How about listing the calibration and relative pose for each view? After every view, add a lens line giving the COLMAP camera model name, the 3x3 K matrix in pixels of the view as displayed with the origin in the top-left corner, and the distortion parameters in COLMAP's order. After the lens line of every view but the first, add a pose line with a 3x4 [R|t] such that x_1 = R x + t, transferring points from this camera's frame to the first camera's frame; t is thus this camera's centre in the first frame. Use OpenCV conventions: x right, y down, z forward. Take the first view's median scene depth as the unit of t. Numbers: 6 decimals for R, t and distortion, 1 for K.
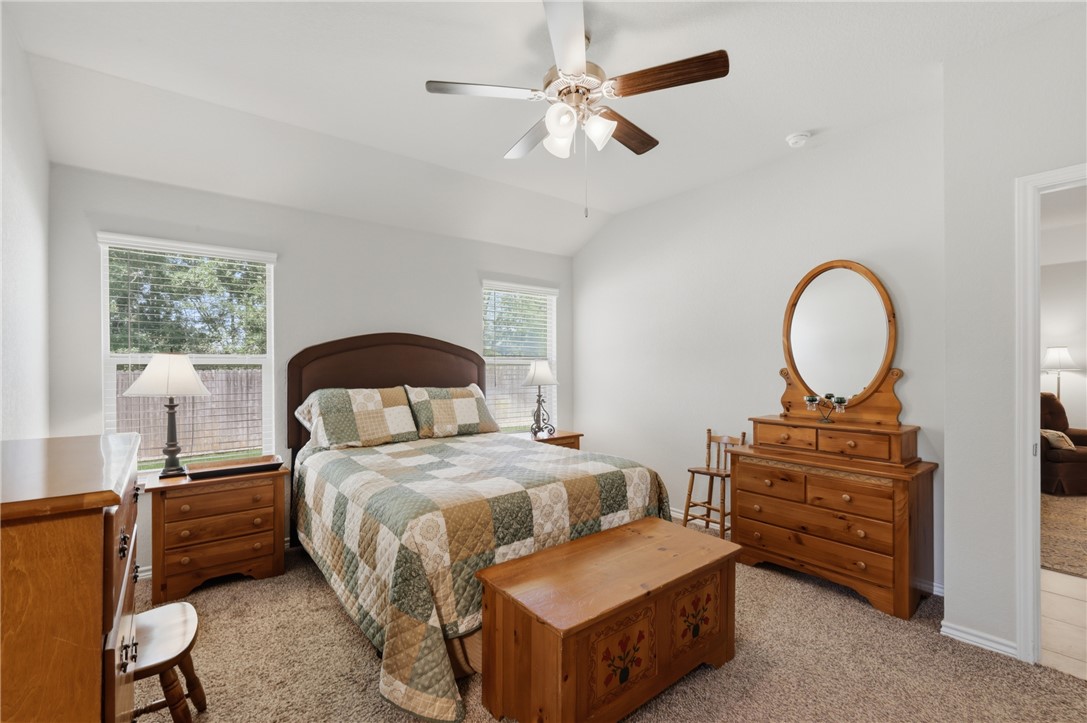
lens RADIAL K [[478.9, 0, 543.0], [0, 478.9, 365.6], [0, 0, 1]] dist [0.002525, -0.000351]
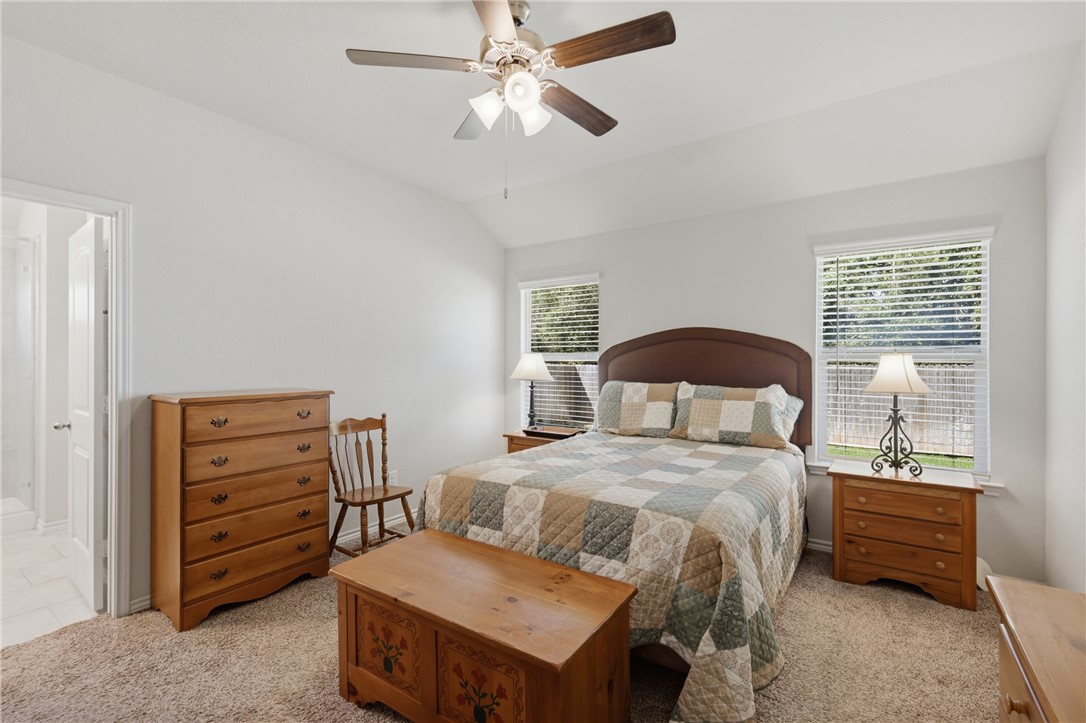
lens RADIAL K [[478.5, 0, 542.3], [0, 478.5, 358.6], [0, 0, 1]] dist [0.002525, -0.000351]
pose [[0.286226, -0.002904, -0.958158, 0.612072], [-0.001703, 0.999992, -0.003539, -0.000856], [0.958161, 0.002645, 0.286219, 0.504656]]
